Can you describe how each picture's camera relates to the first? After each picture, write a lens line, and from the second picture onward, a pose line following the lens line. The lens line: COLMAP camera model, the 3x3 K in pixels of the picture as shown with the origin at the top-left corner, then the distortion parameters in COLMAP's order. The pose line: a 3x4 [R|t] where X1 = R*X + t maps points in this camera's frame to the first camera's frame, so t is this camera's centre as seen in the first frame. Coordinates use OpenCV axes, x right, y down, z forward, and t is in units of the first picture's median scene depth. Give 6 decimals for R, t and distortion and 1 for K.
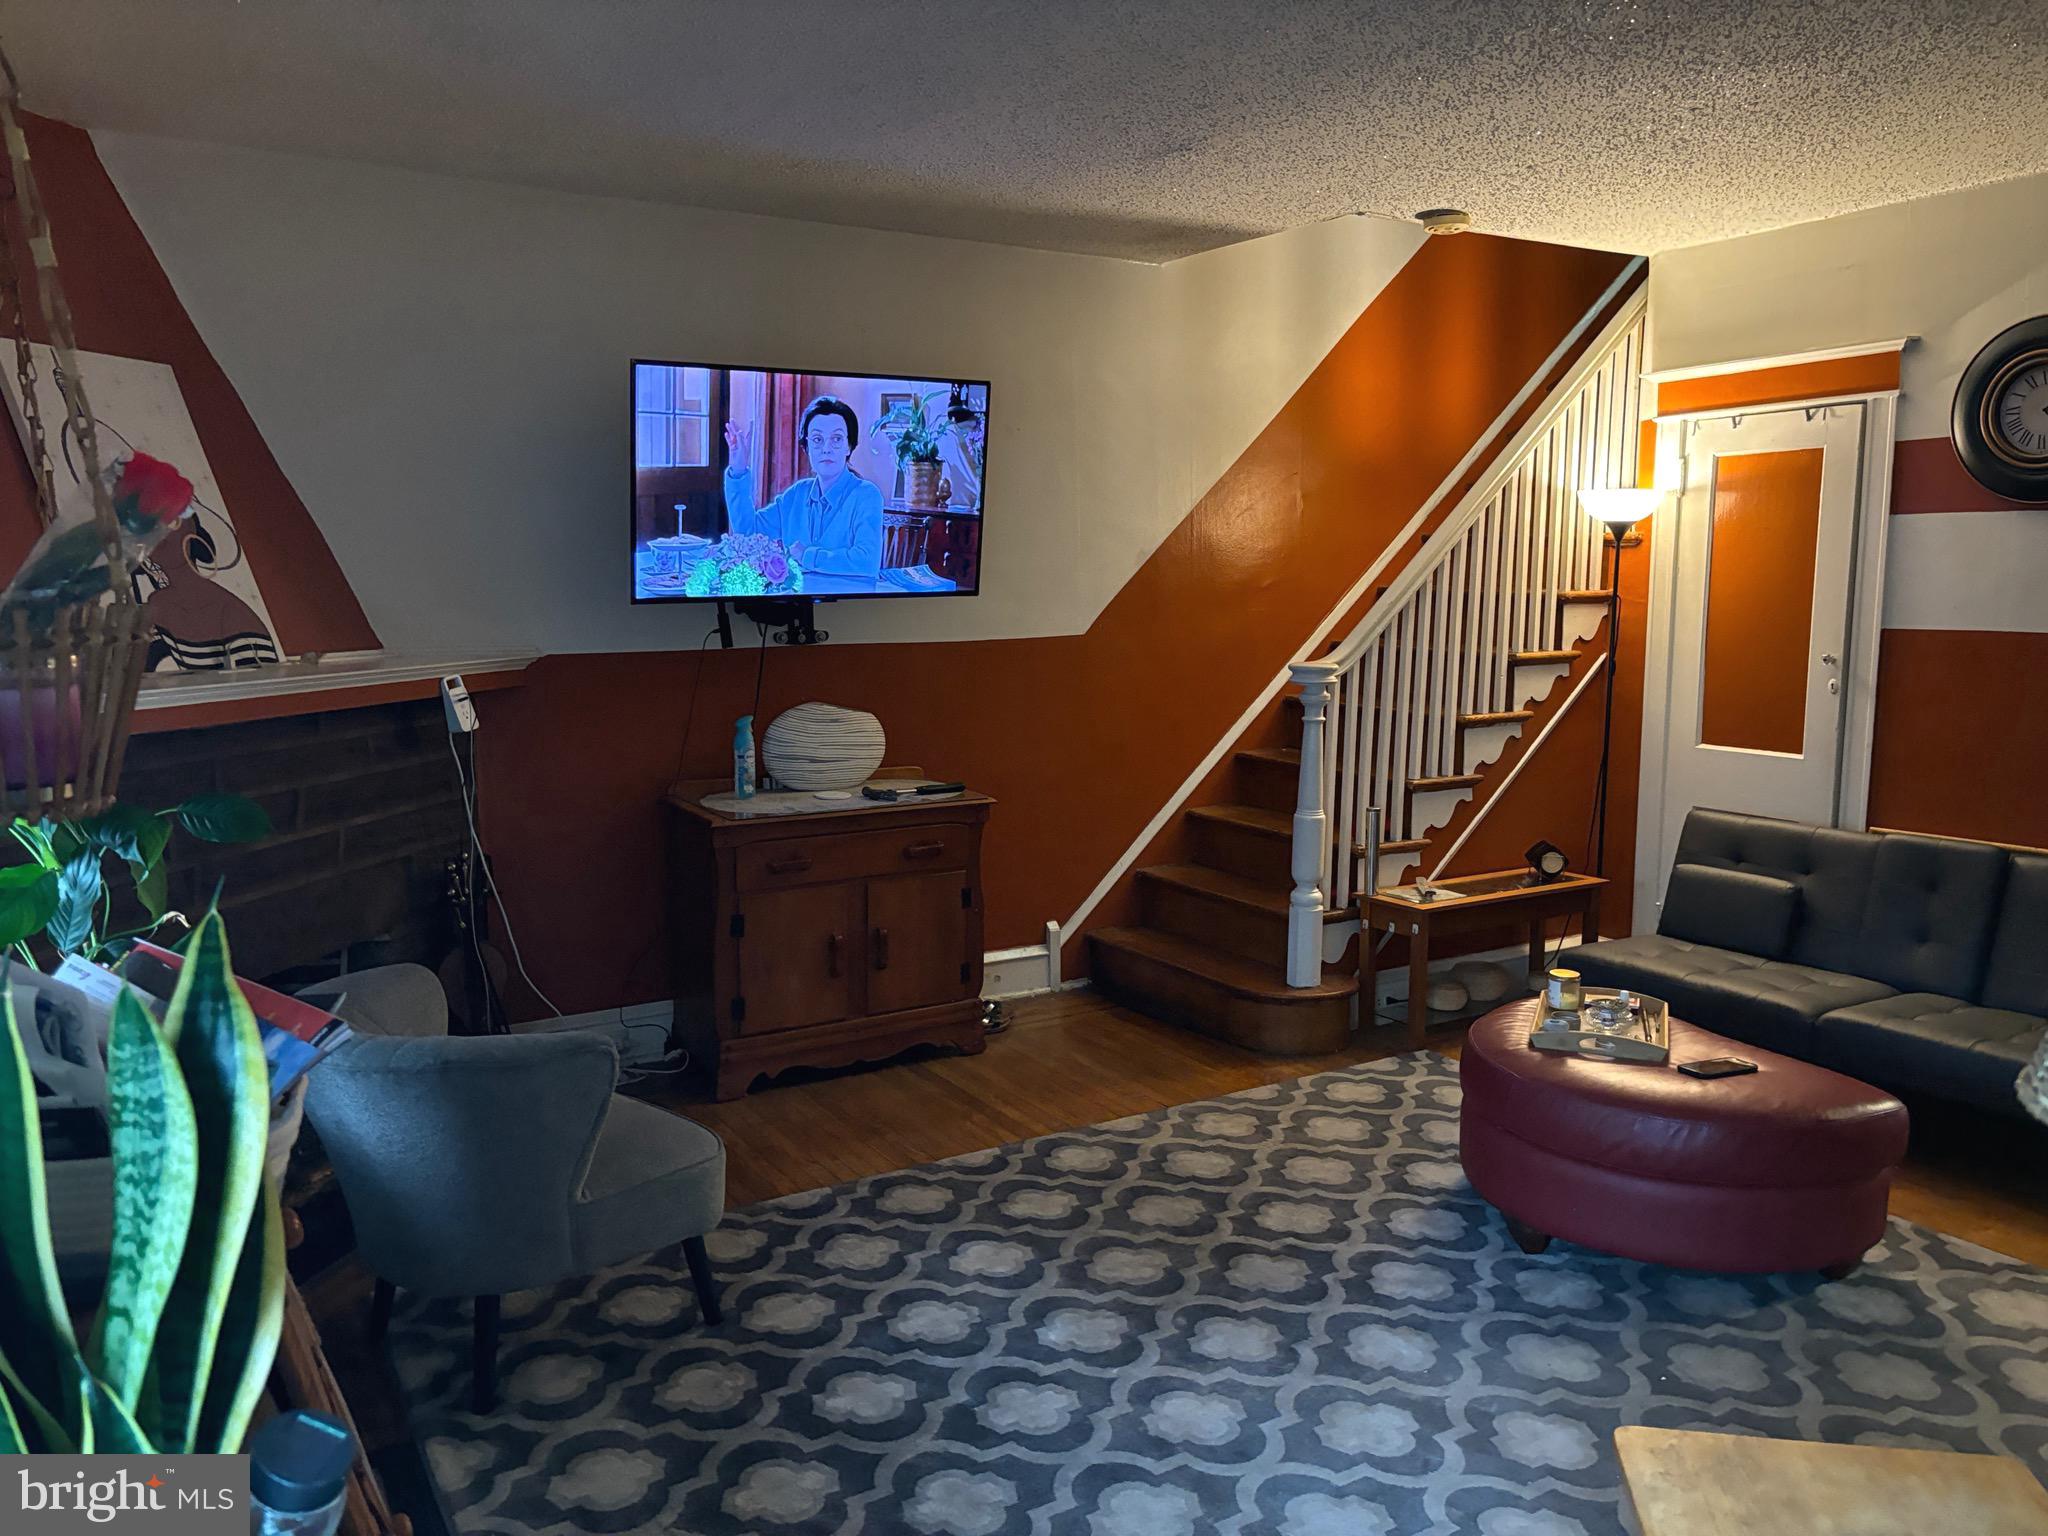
lens RADIAL K [[1550.1, 0, 1024.0], [0, 1550.1, 768.0], [0, 0, 1]] dist [0.027413, -0.000786]
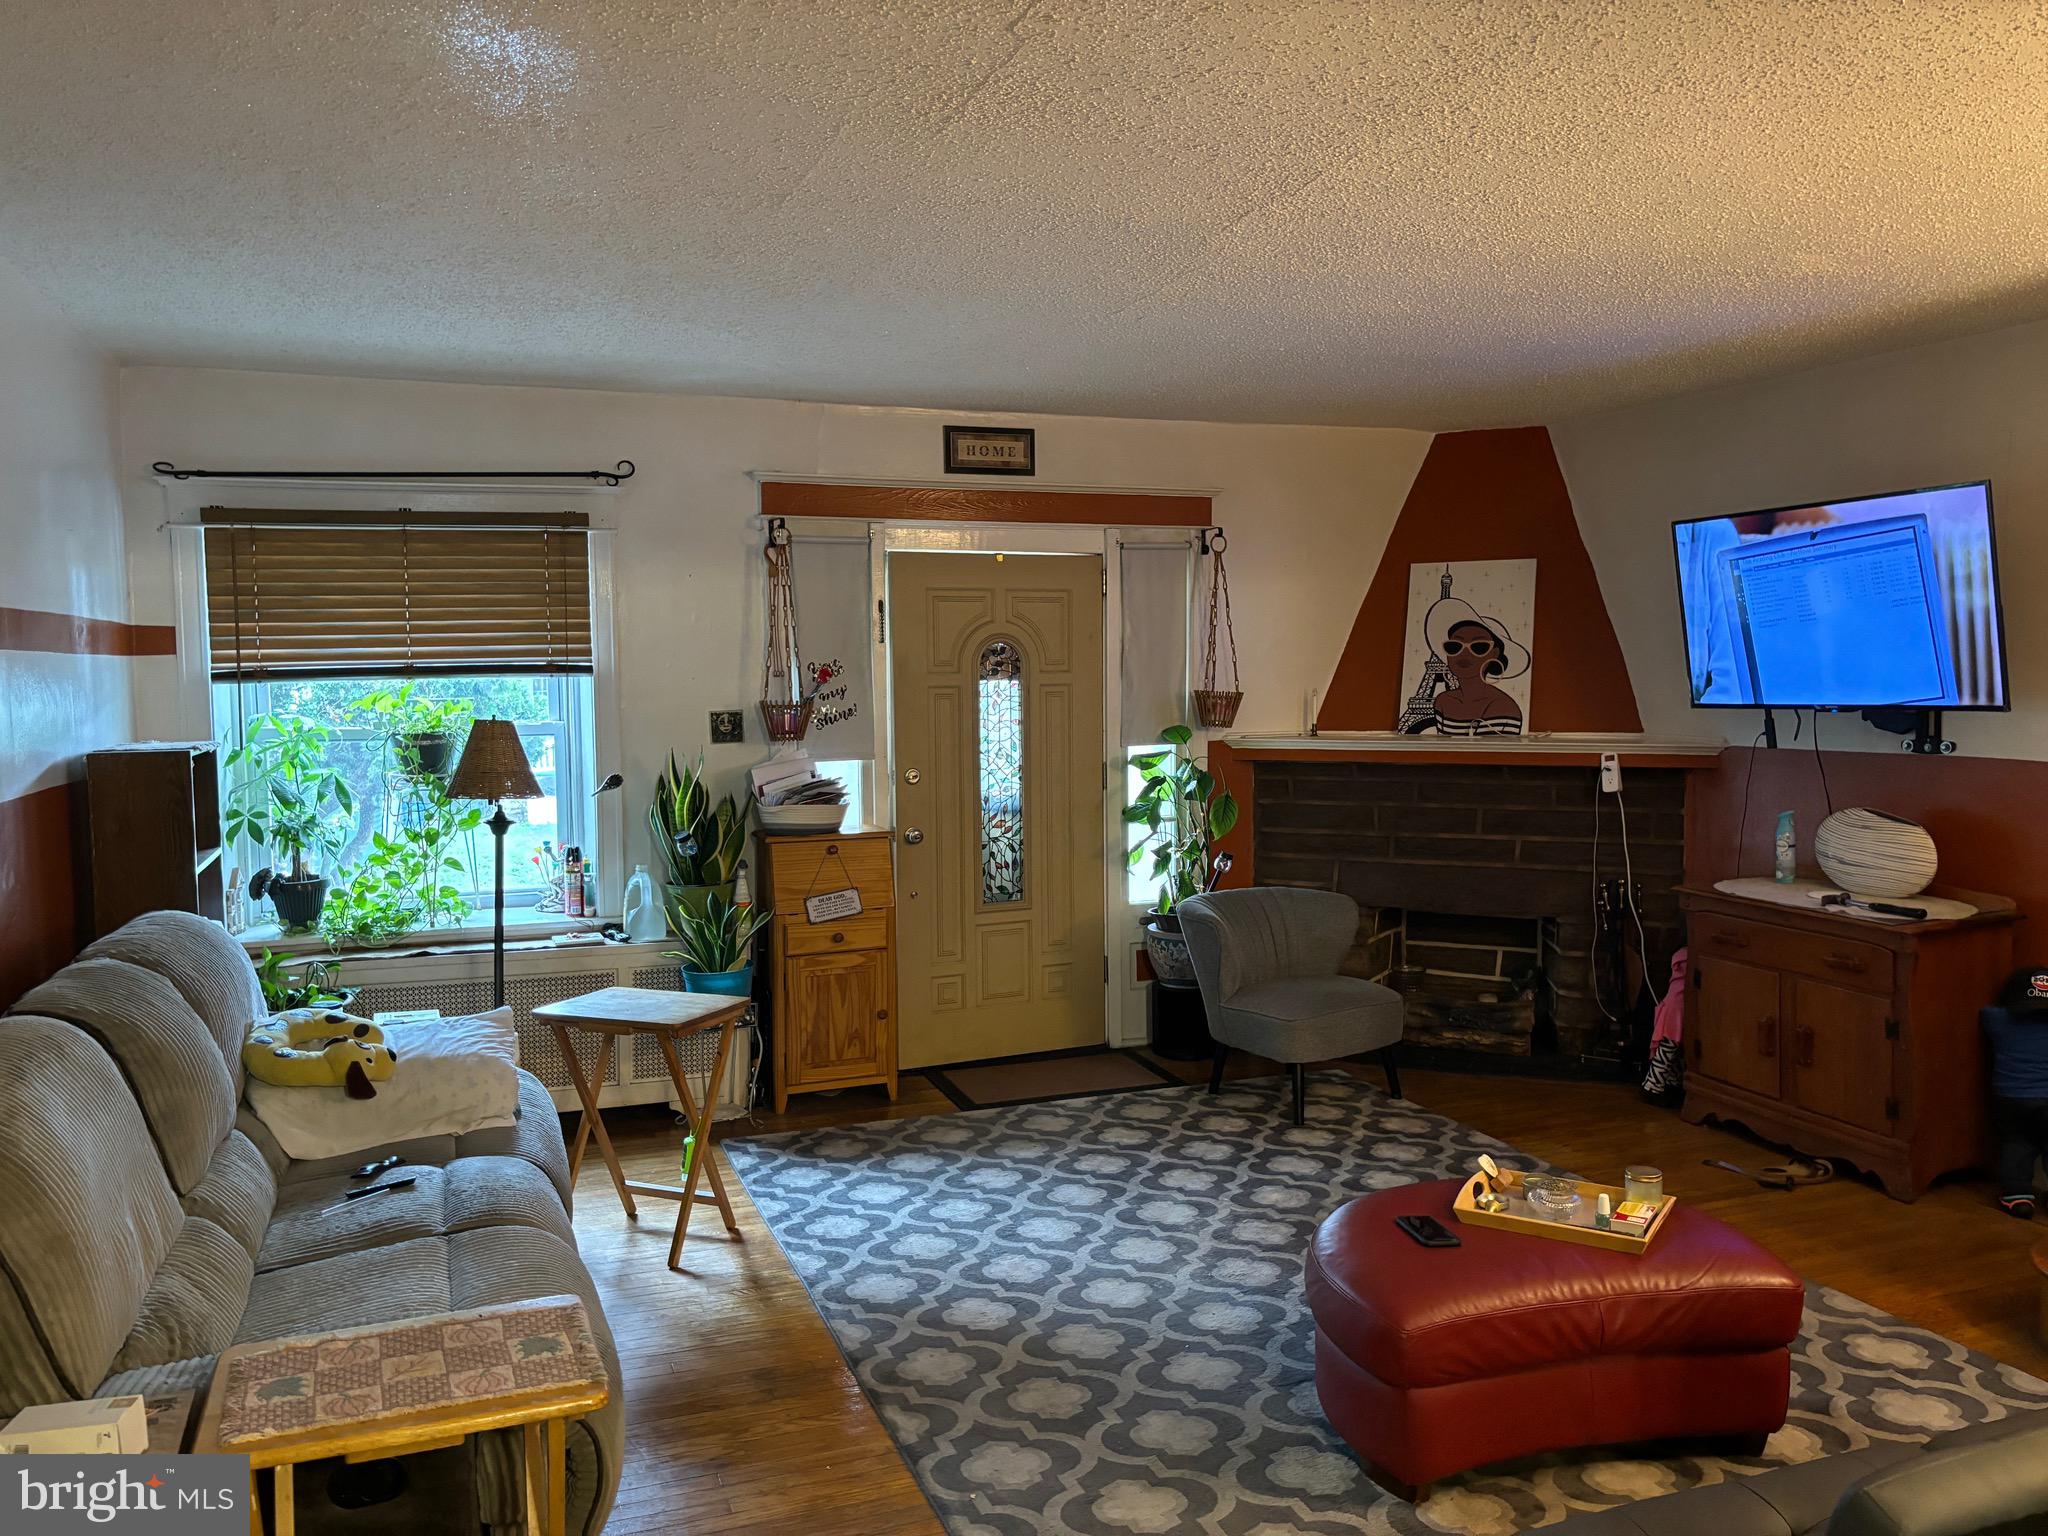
lens RADIAL K [[1550.1, 0, 1024.0], [0, 1550.1, 768.0], [0, 0, 1]] dist [0.027413, -0.000786]
pose [[-0.189888, 0.072310, -0.979139, 1.143606], [-0.111110, 0.989295, 0.094608, -0.121267], [0.975498, 0.126758, -0.179820, 0.733553]]
